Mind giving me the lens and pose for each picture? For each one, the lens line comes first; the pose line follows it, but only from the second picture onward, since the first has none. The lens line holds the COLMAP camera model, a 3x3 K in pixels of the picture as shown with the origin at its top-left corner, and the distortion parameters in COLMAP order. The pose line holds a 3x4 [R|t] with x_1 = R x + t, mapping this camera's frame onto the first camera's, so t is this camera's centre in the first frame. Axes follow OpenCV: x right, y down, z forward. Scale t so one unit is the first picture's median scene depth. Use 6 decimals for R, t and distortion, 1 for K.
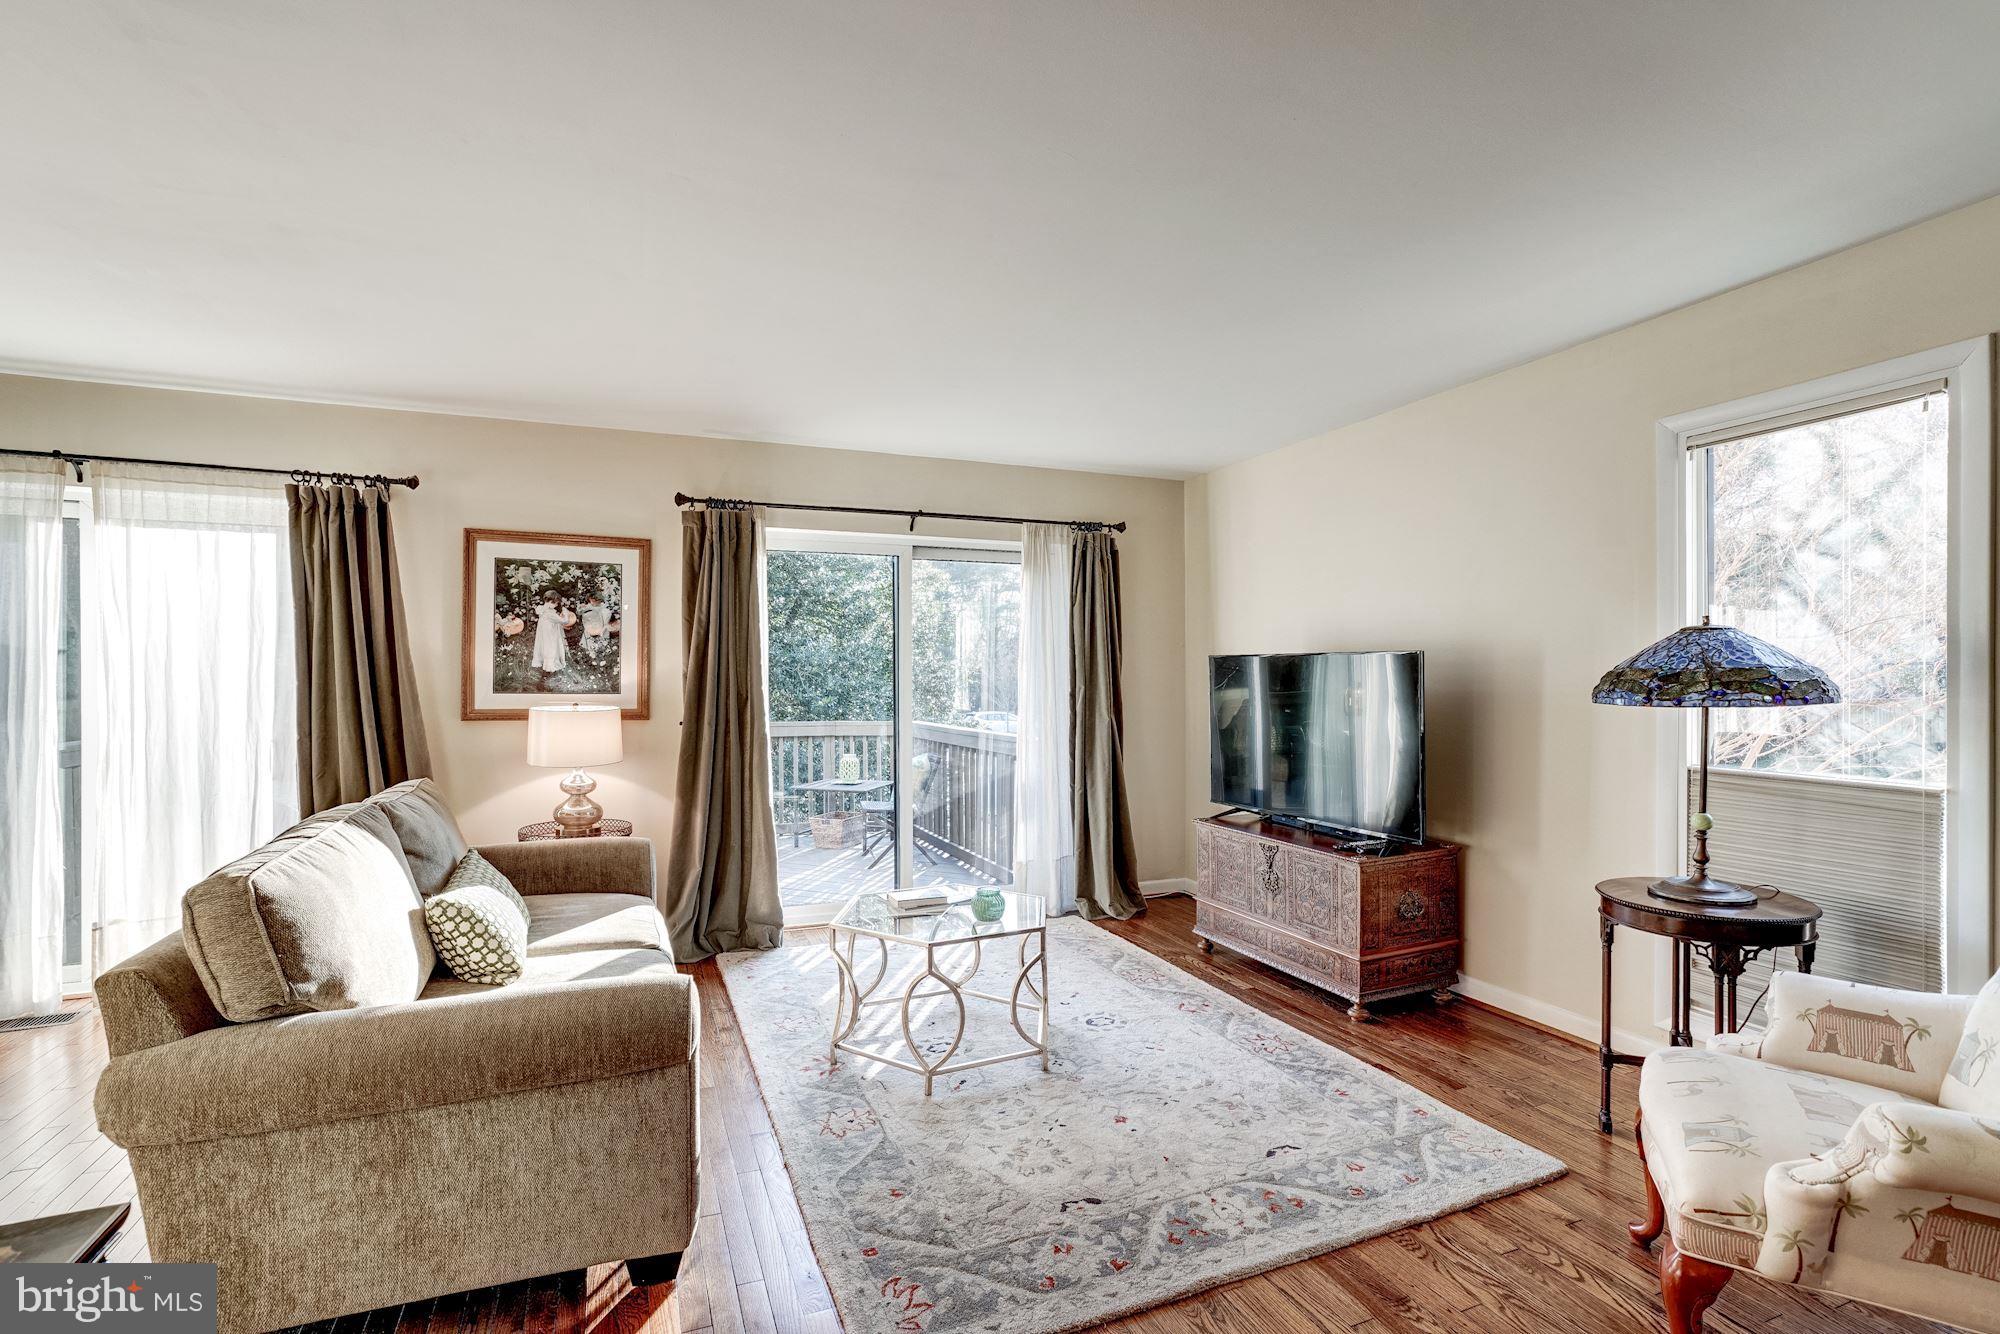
lens RADIAL K [[931.5, 0, 983.7], [0, 931.5, 668.5], [0, 0, 1]] dist [-0.008834, 0.003625]
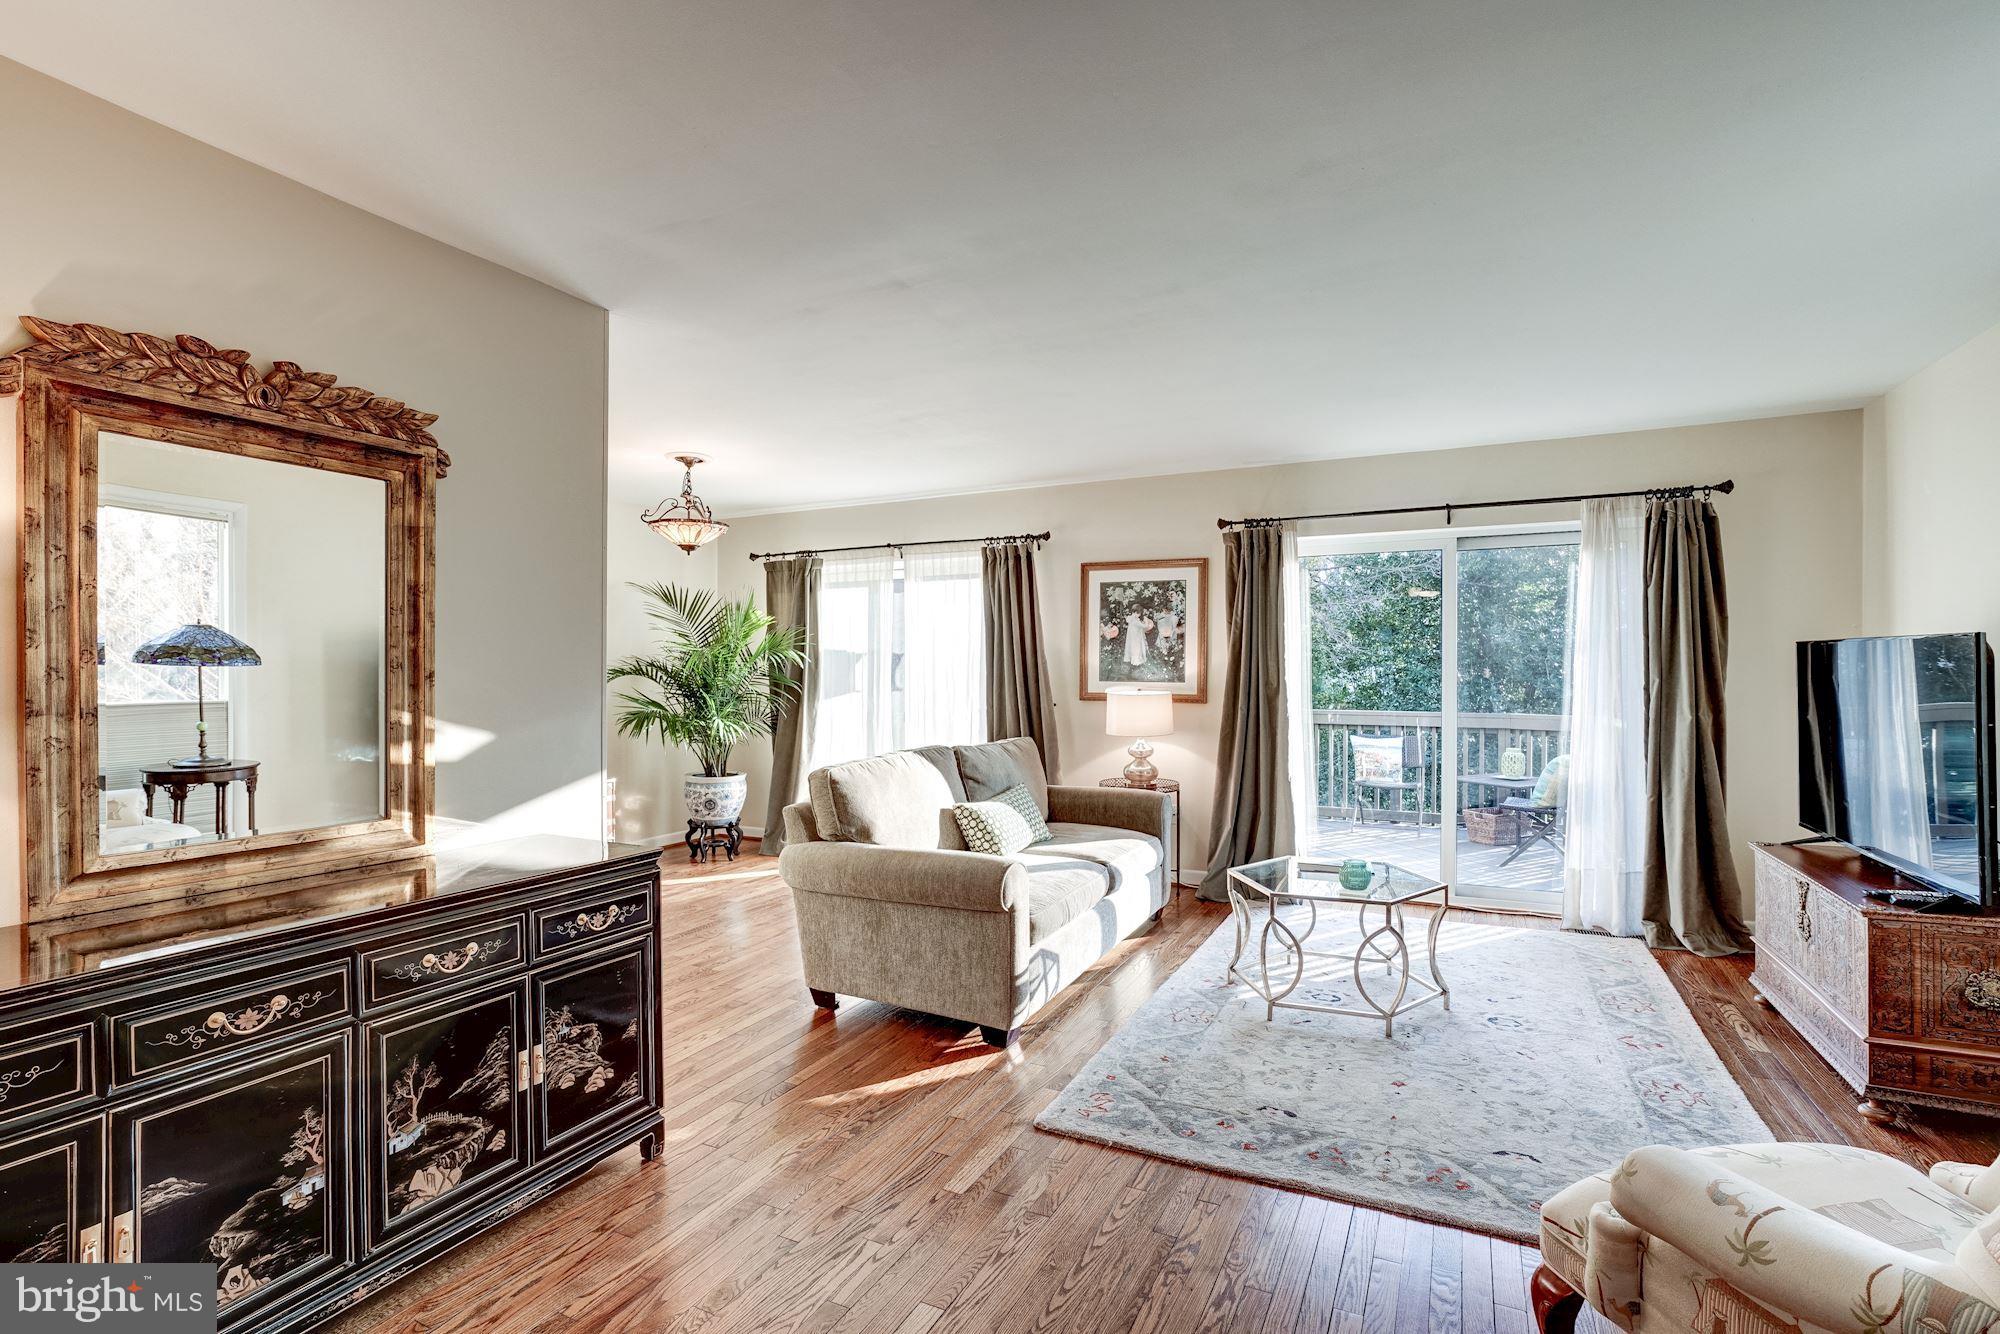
lens RADIAL K [[931.5, 0, 1016.4], [0, 931.5, 674.2], [0, 0, 1]] dist [-0.008834, 0.003625]
pose [[0.672418, 0.004915, -0.740155, 0.415091], [0.008239, 0.999866, 0.014125, -0.003823], [0.740126, -0.015596, 0.672288, -0.025141]]
